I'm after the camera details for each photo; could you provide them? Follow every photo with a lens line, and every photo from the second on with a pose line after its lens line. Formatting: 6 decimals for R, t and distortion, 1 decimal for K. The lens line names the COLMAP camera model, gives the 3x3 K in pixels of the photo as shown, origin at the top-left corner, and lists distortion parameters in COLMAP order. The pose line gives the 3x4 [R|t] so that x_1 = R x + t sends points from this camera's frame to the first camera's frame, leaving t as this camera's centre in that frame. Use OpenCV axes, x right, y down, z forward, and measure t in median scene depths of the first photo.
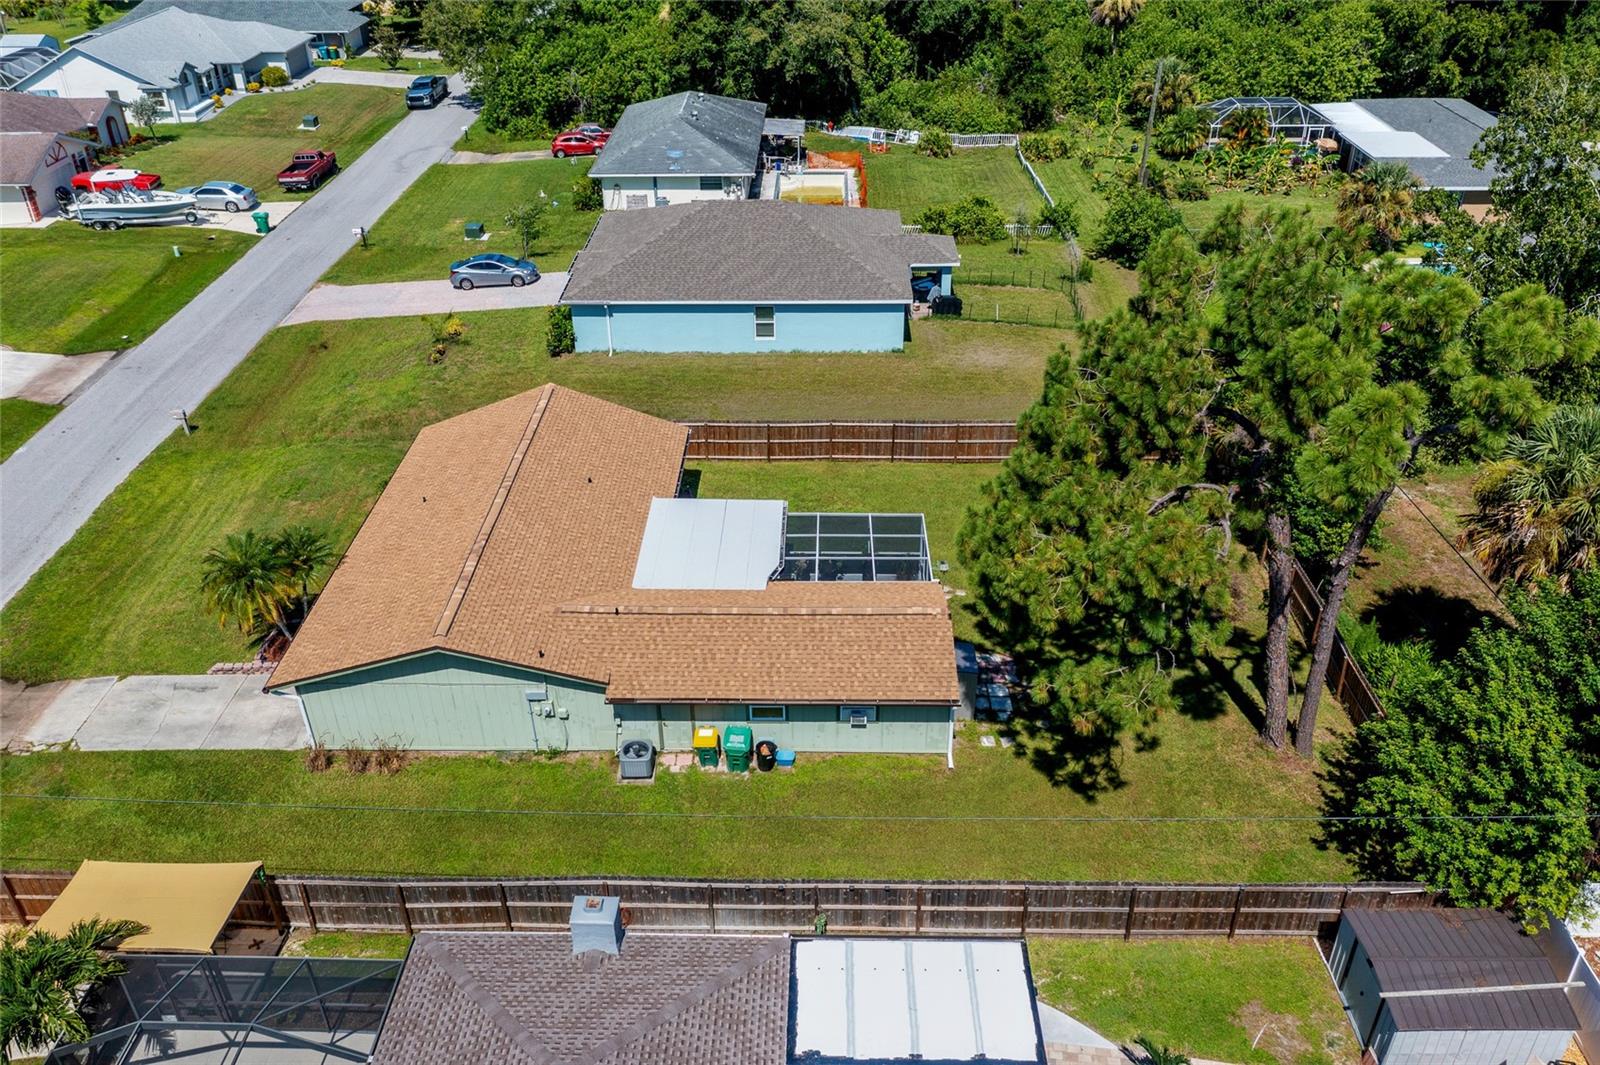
lens RADIAL K [[1299.4, 0, 778.5], [0, 1299.4, 531.5], [0, 0, 1]] dist [-0.060268, 0.000846]
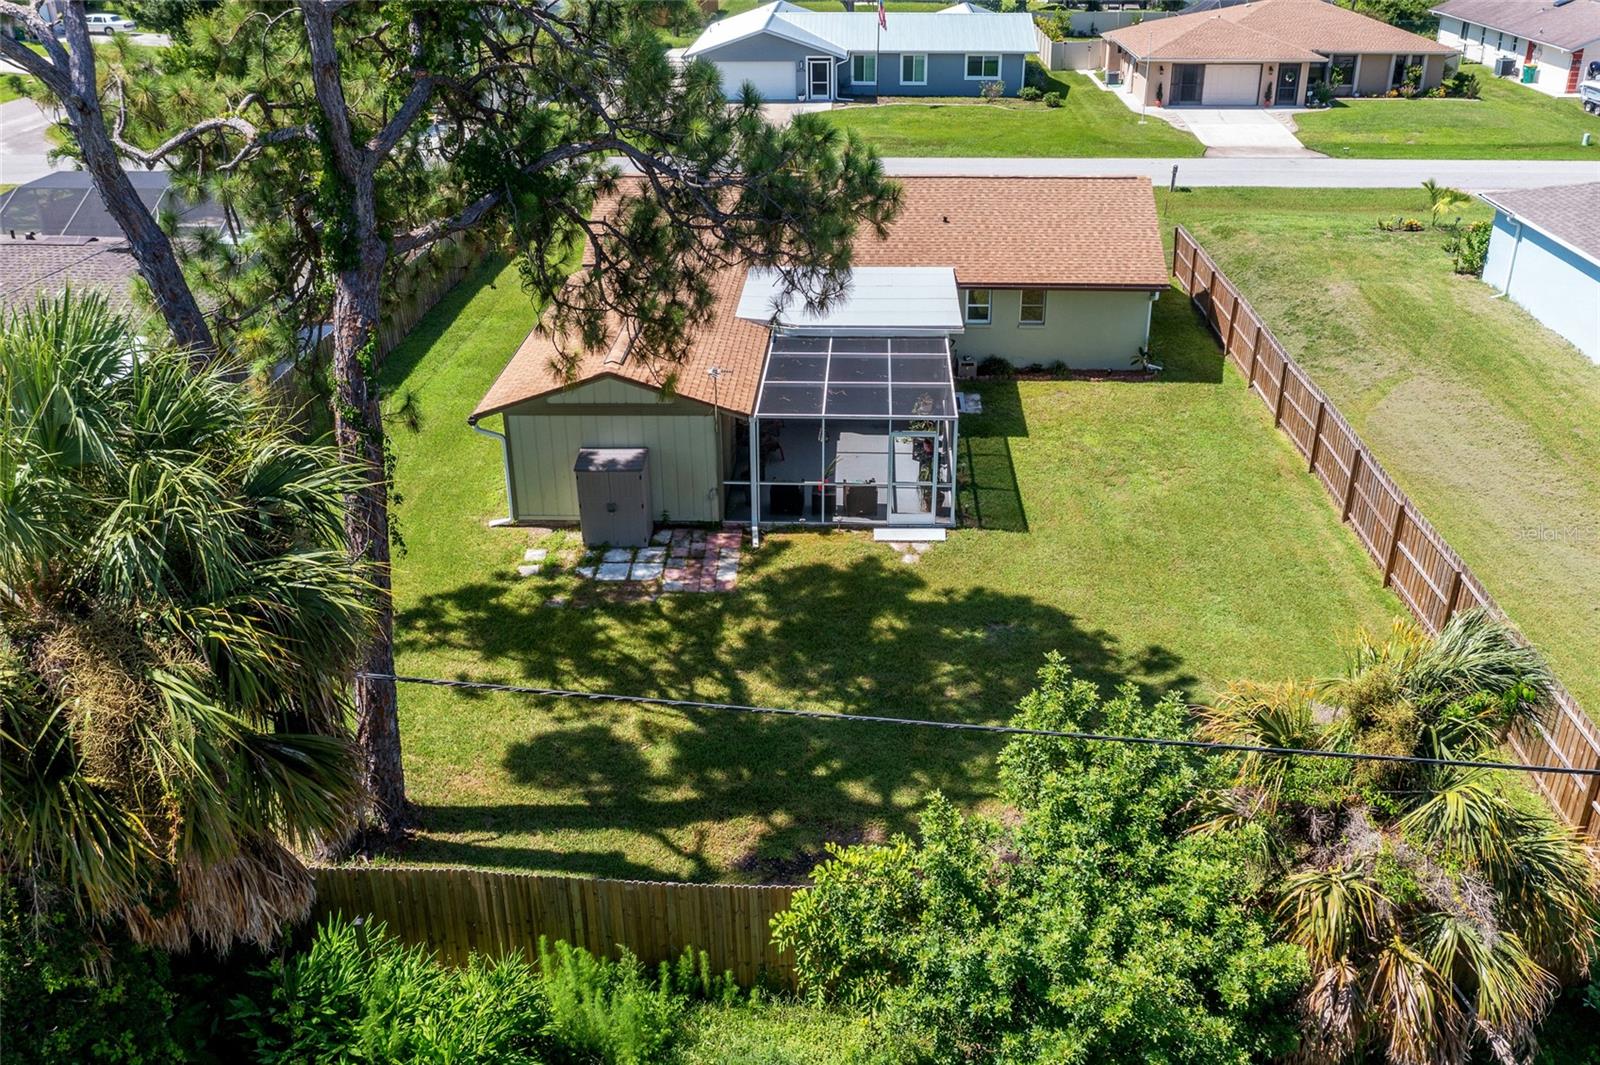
lens RADIAL K [[1254.0, 0, 820.2], [0, 1254.0, 485.1], [0, 0, 1]] dist [-0.040520, 0.004055]
pose [[-0.001292, 0.459929, -0.887955, 0.741334], [-0.509229, 0.763900, 0.396413, -0.214673], [0.860630, 0.452684, 0.233222, 0.940721]]
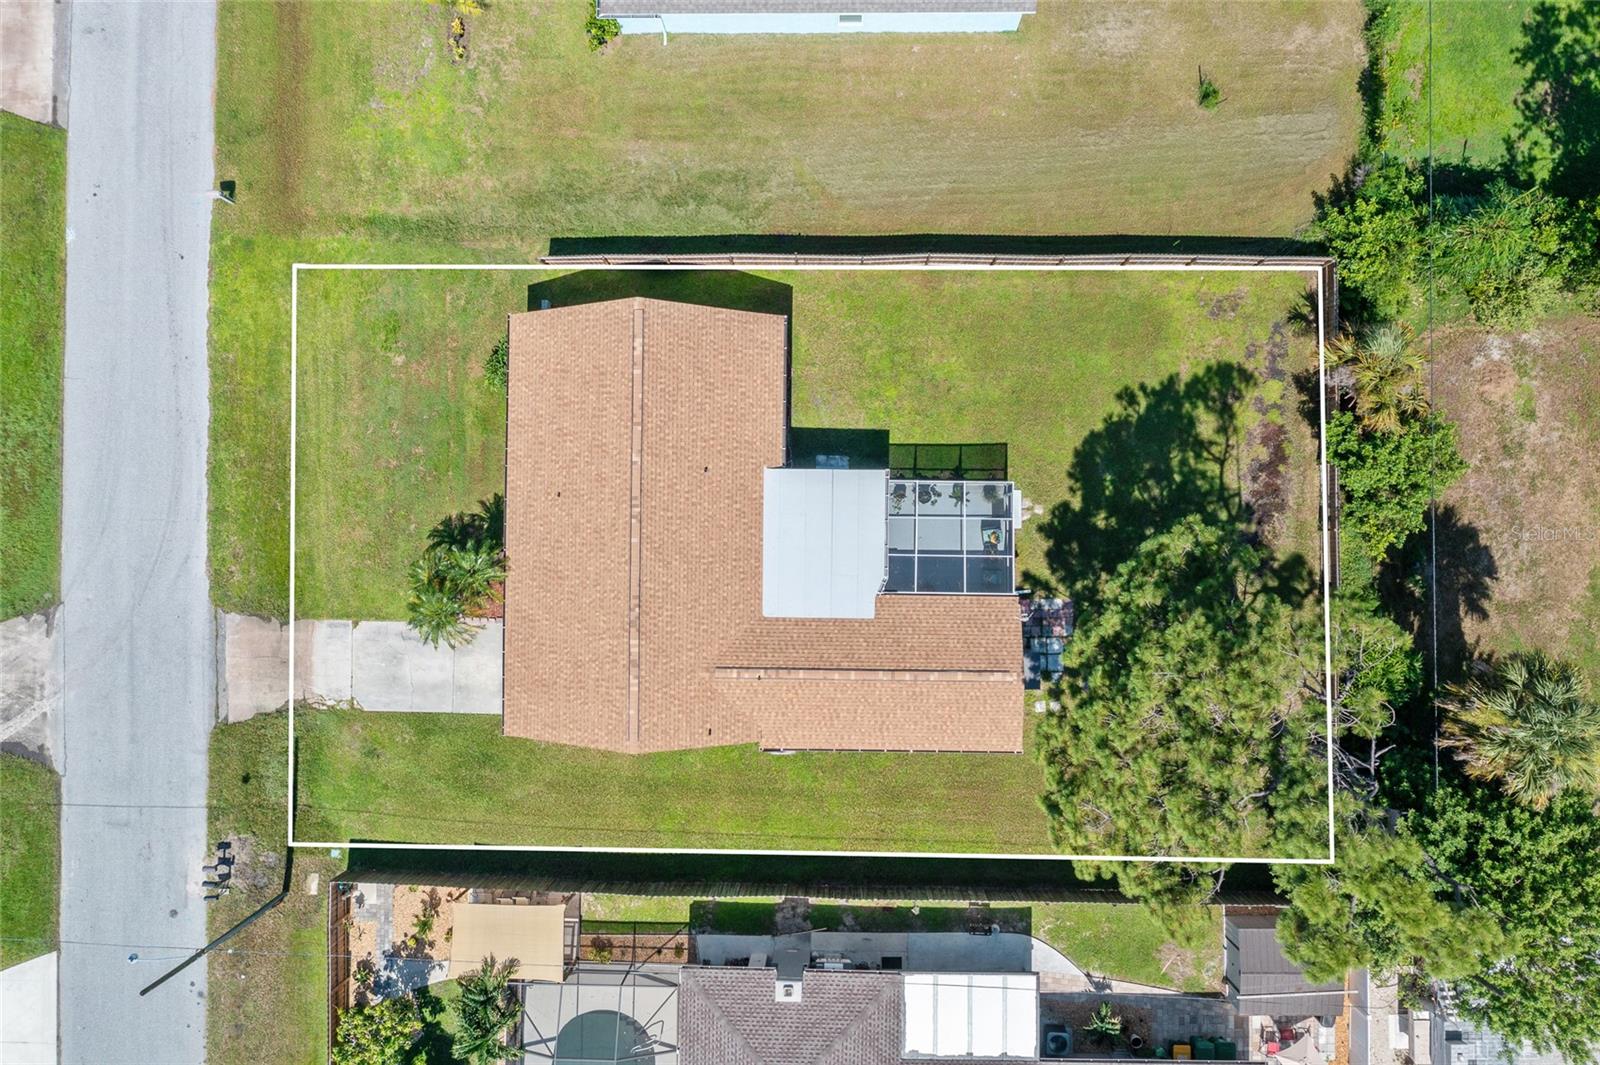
lens RADIAL K [[1254.0, 0, 820.2], [0, 1254.0, 485.1], [0, 0, 1]] dist [-0.040520, 0.004055]
pose [[0.999477, -0.028320, -0.015620, -0.039766], [0.028198, 0.526515, 0.849698, -1.052048], [-0.015839, -0.849694, 0.527038, 0.503411]]
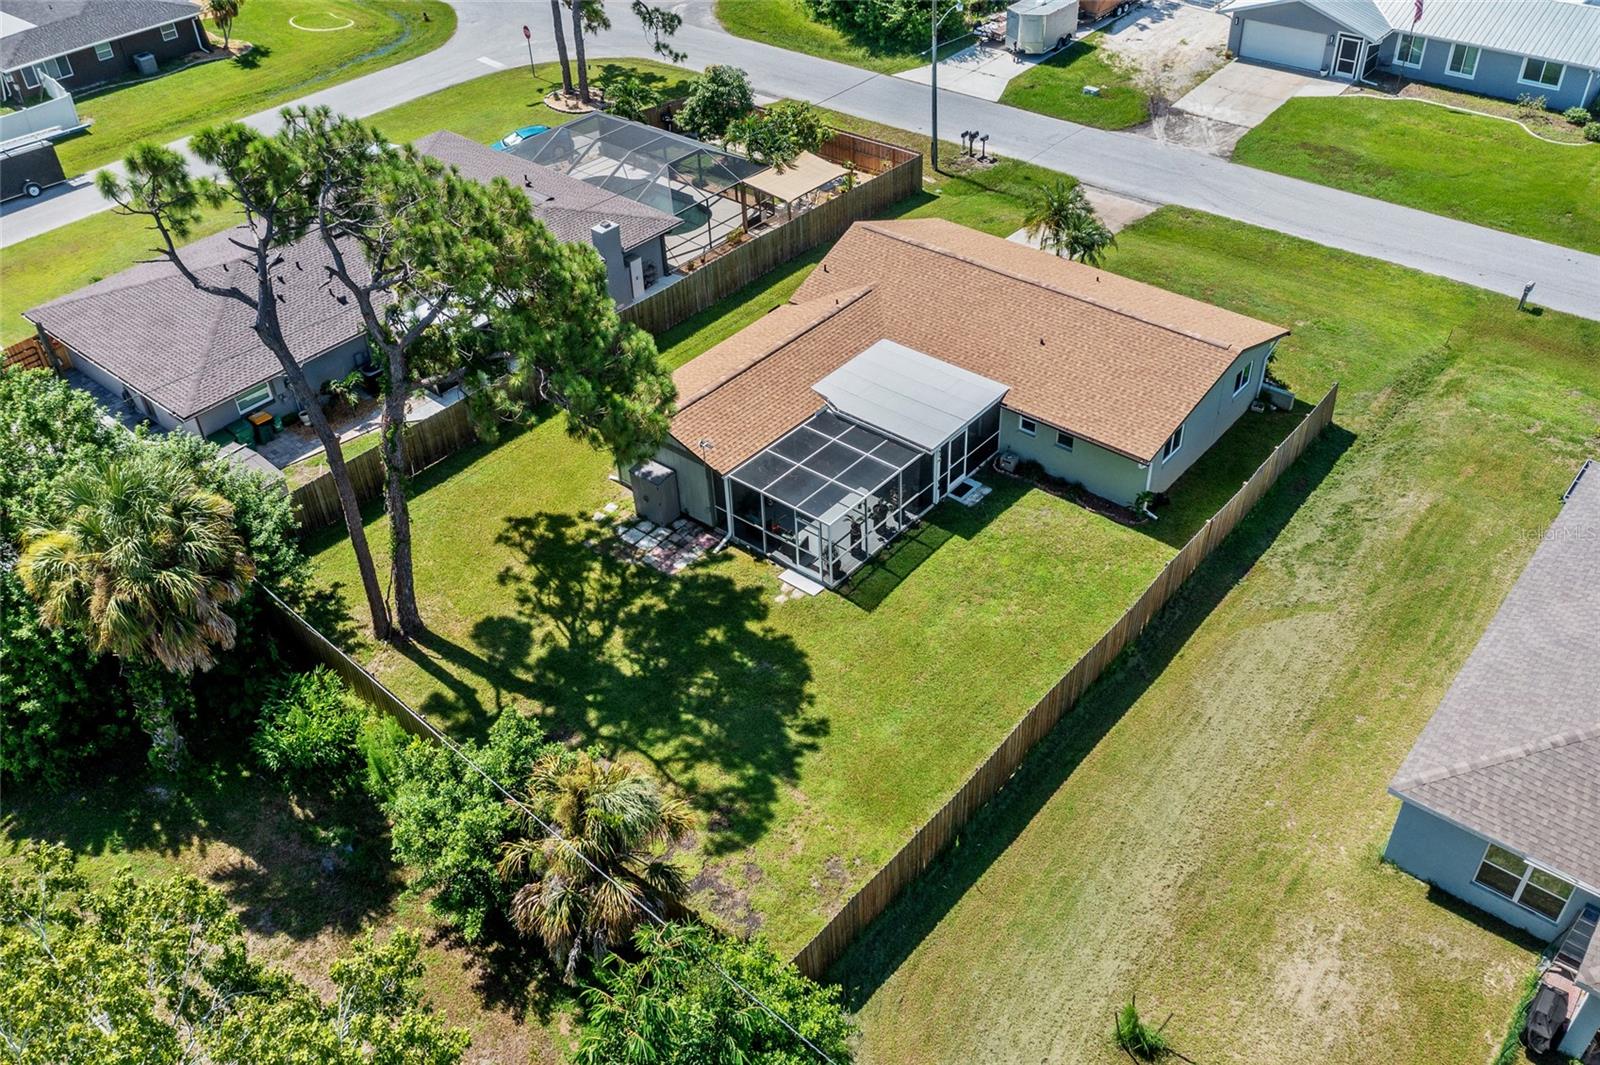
lens RADIAL K [[1299.4, 0, 778.5], [0, 1299.4, 531.5], [0, 0, 1]] dist [-0.060268, 0.000846]
pose [[-0.631790, 0.519165, -0.575594, 0.747994], [-0.346352, 0.475242, 0.808817, -0.829114], [0.693456, 0.710361, -0.120440, 1.244600]]
